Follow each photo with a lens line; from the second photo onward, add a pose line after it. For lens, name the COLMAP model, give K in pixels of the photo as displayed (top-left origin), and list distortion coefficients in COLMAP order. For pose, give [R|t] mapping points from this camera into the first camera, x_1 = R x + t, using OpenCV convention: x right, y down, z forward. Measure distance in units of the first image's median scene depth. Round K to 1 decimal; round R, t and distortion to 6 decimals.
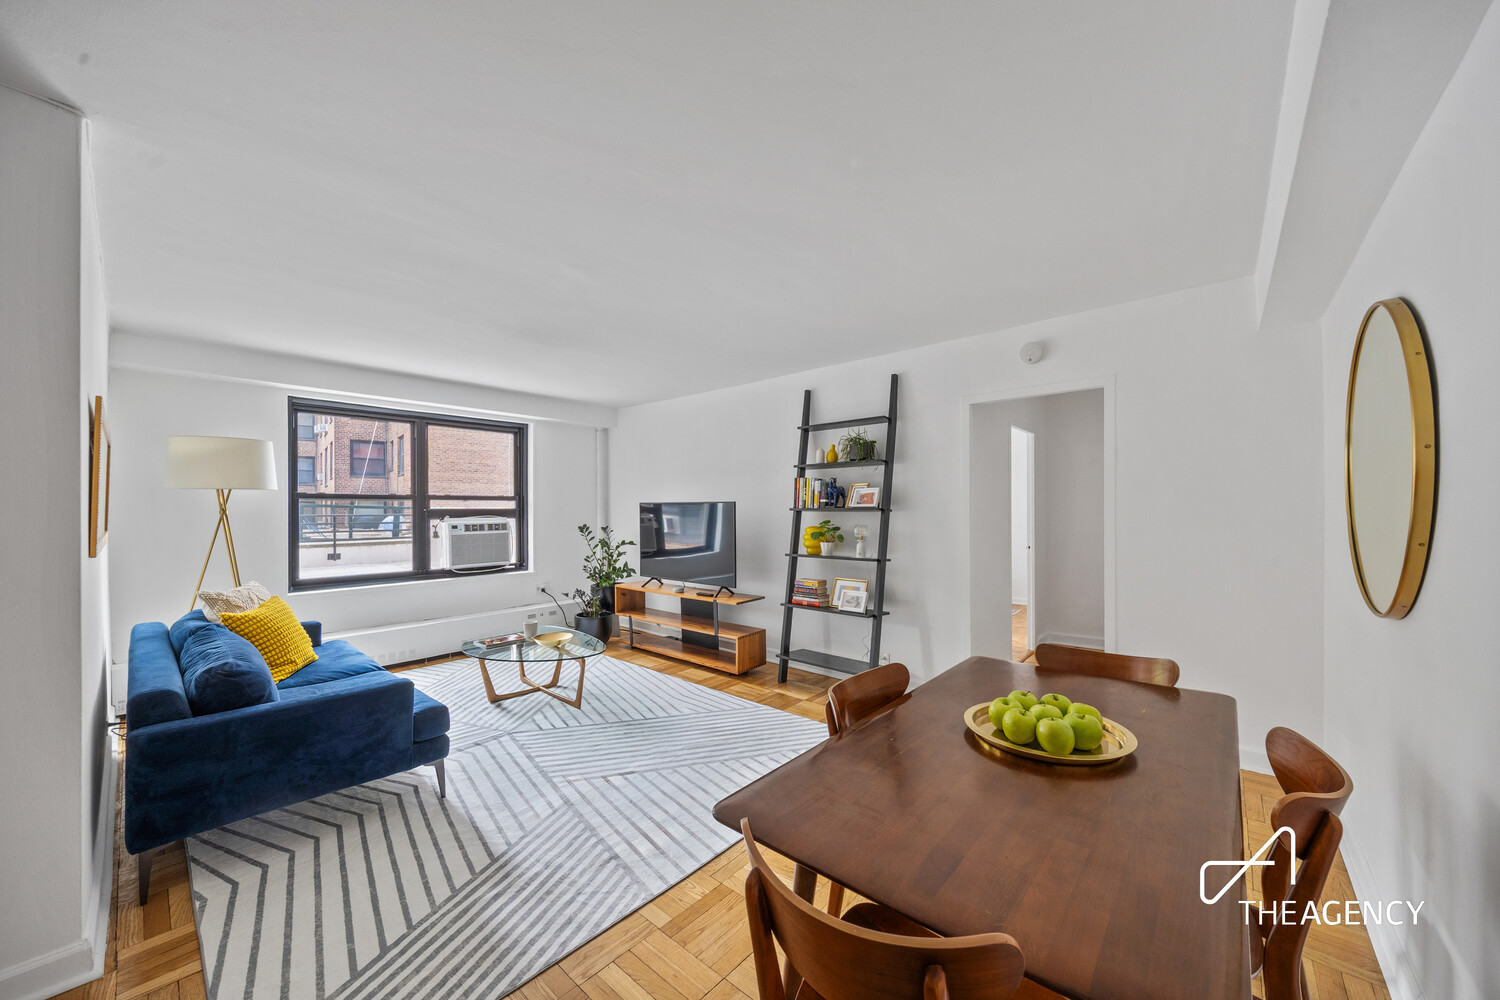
lens RADIAL K [[542.5, 0, 758.4], [0, 542.5, 507.8], [0, 0, 1]] dist [-0.018422, -0.000150]
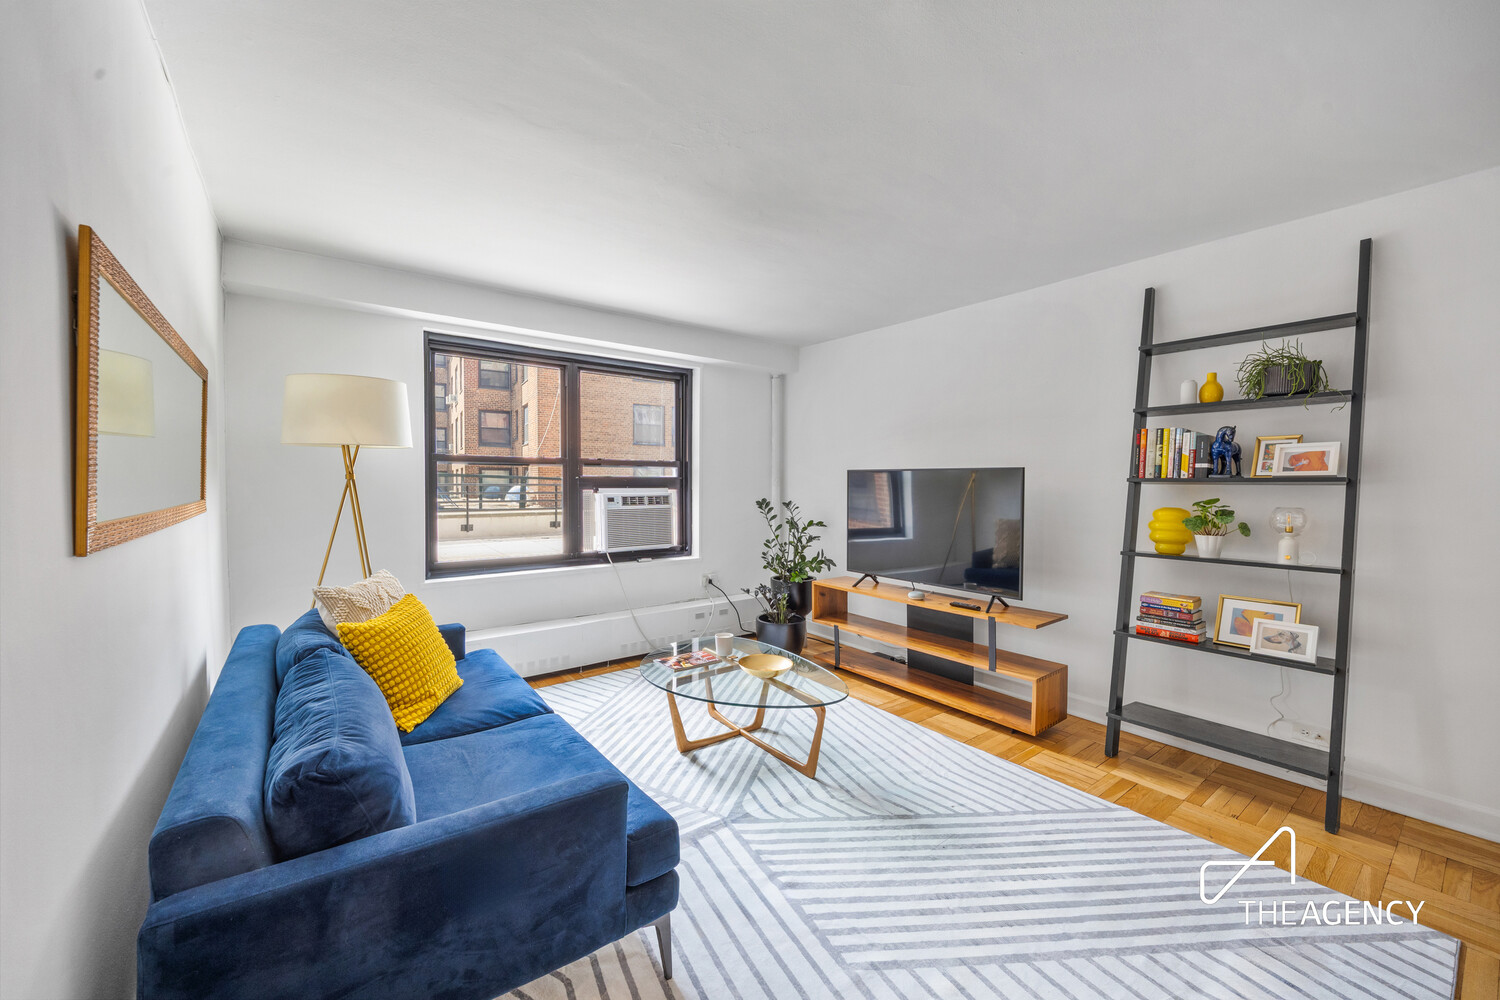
lens RADIAL K [[580.4, 0, 745.3], [0, 580.4, 498.8], [0, 0, 1]] dist [-0.001306, -0.000215]
pose [[0.976833, 0.015415, -0.213447, -0.229261], [-0.009019, 0.999482, 0.030905, 0.007815], [0.213813, -0.028264, 0.976466, 0.258157]]
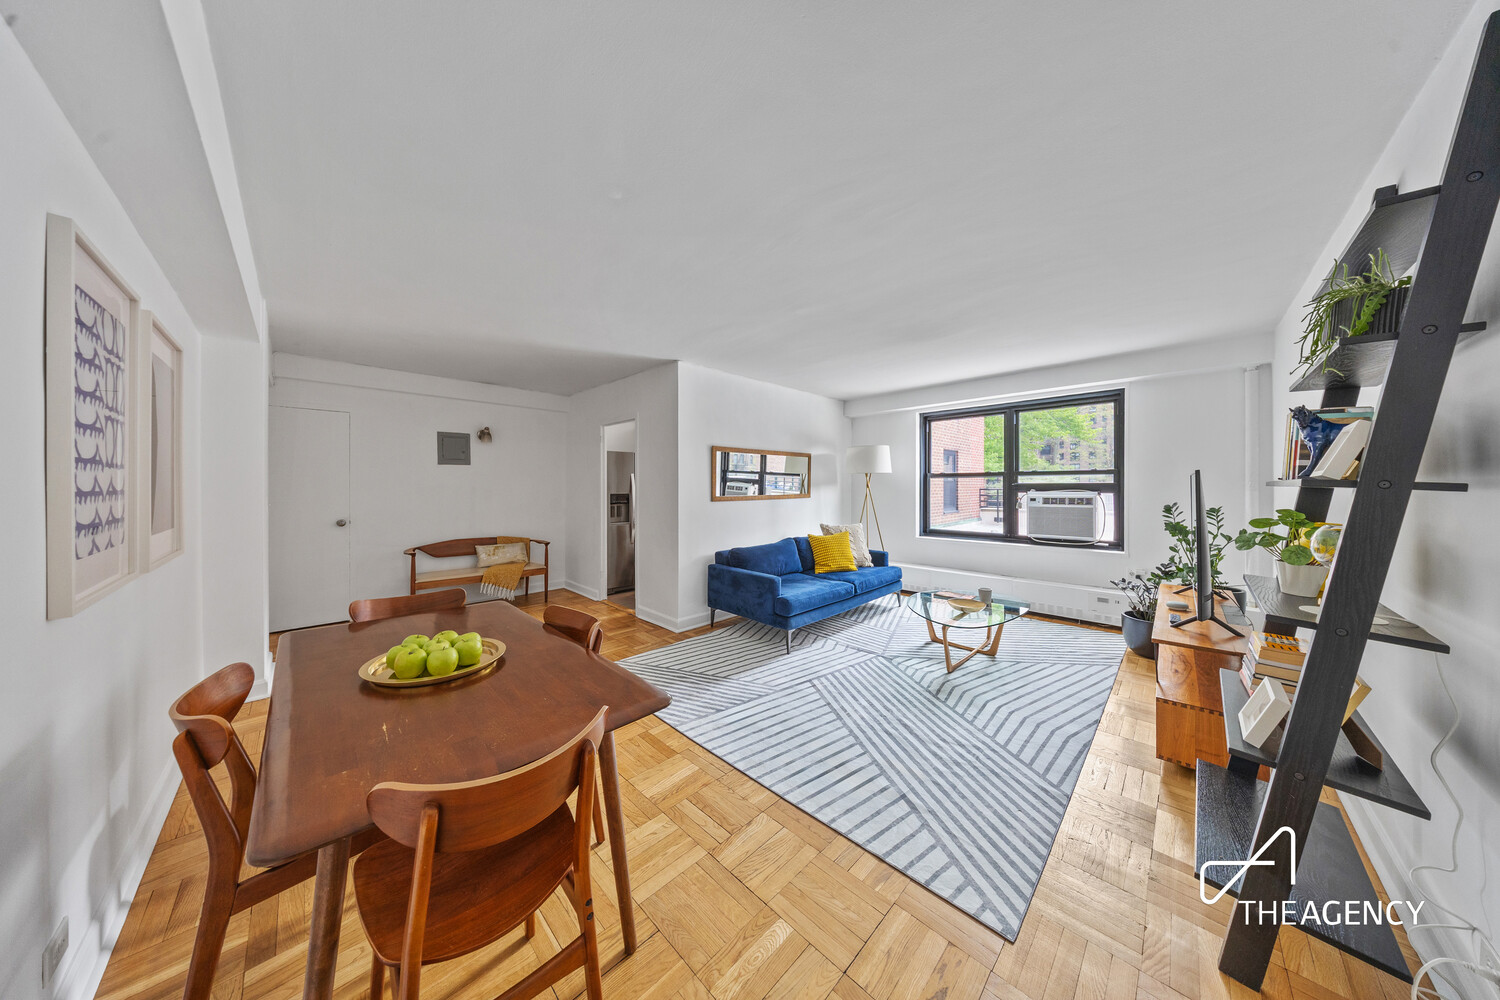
lens RADIAL K [[448.8, 0, 752.7], [0, 448.8, 487.4], [0, 0, 1]] dist [0.000054, 0.000001]
pose [[-0.077751, 0.005738, -0.996956, 0.489814], [0.002882, 0.999981, 0.005531, 0.004273], [0.996969, -0.002443, -0.077766, 0.593048]]
